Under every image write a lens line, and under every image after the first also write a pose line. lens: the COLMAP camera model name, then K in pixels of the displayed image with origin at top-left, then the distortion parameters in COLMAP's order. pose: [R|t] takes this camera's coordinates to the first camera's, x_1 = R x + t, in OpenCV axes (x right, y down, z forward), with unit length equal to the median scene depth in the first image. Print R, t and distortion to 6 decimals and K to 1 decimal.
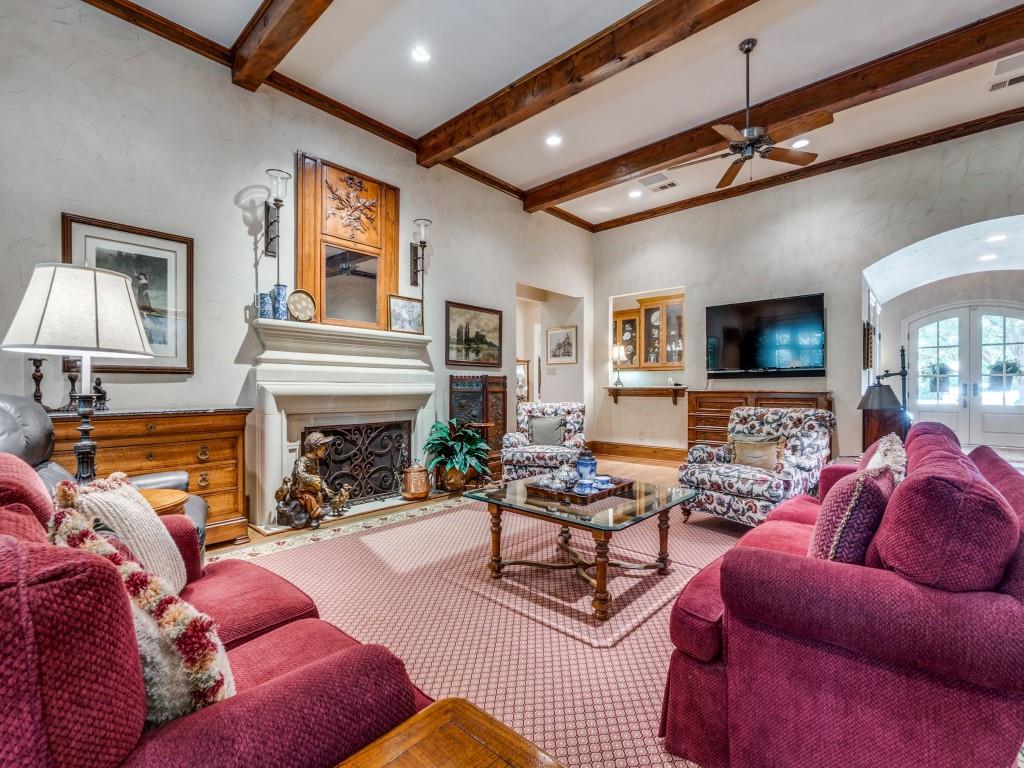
lens RADIAL K [[464.0, 0, 517.3], [0, 464.0, 382.9], [0, 0, 1]] dist [-0.000709, -0.000661]
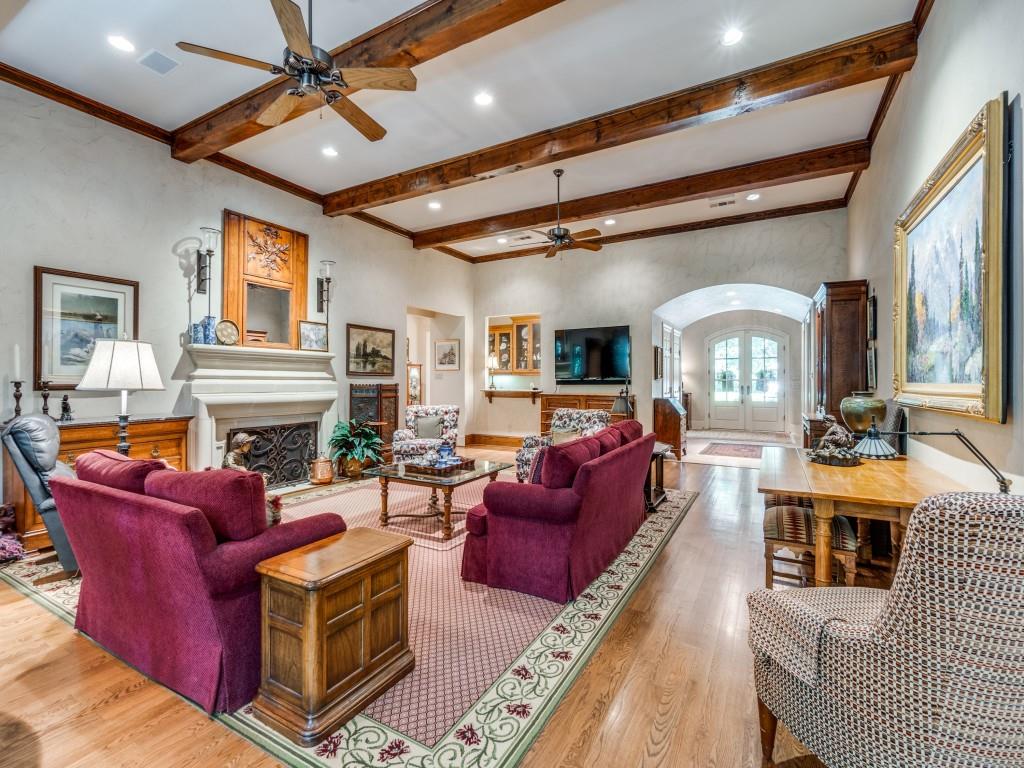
lens RADIAL K [[441.2, 0, 509.4], [0, 441.2, 376.0], [0, 0, 1]] dist [-0.003780, -0.001134]
pose [[0.977953, 0.003088, 0.208801, 0.032198], [-0.001686, 0.999975, -0.006892, -0.039489], [-0.208817, 0.006388, 0.977934, -0.312096]]
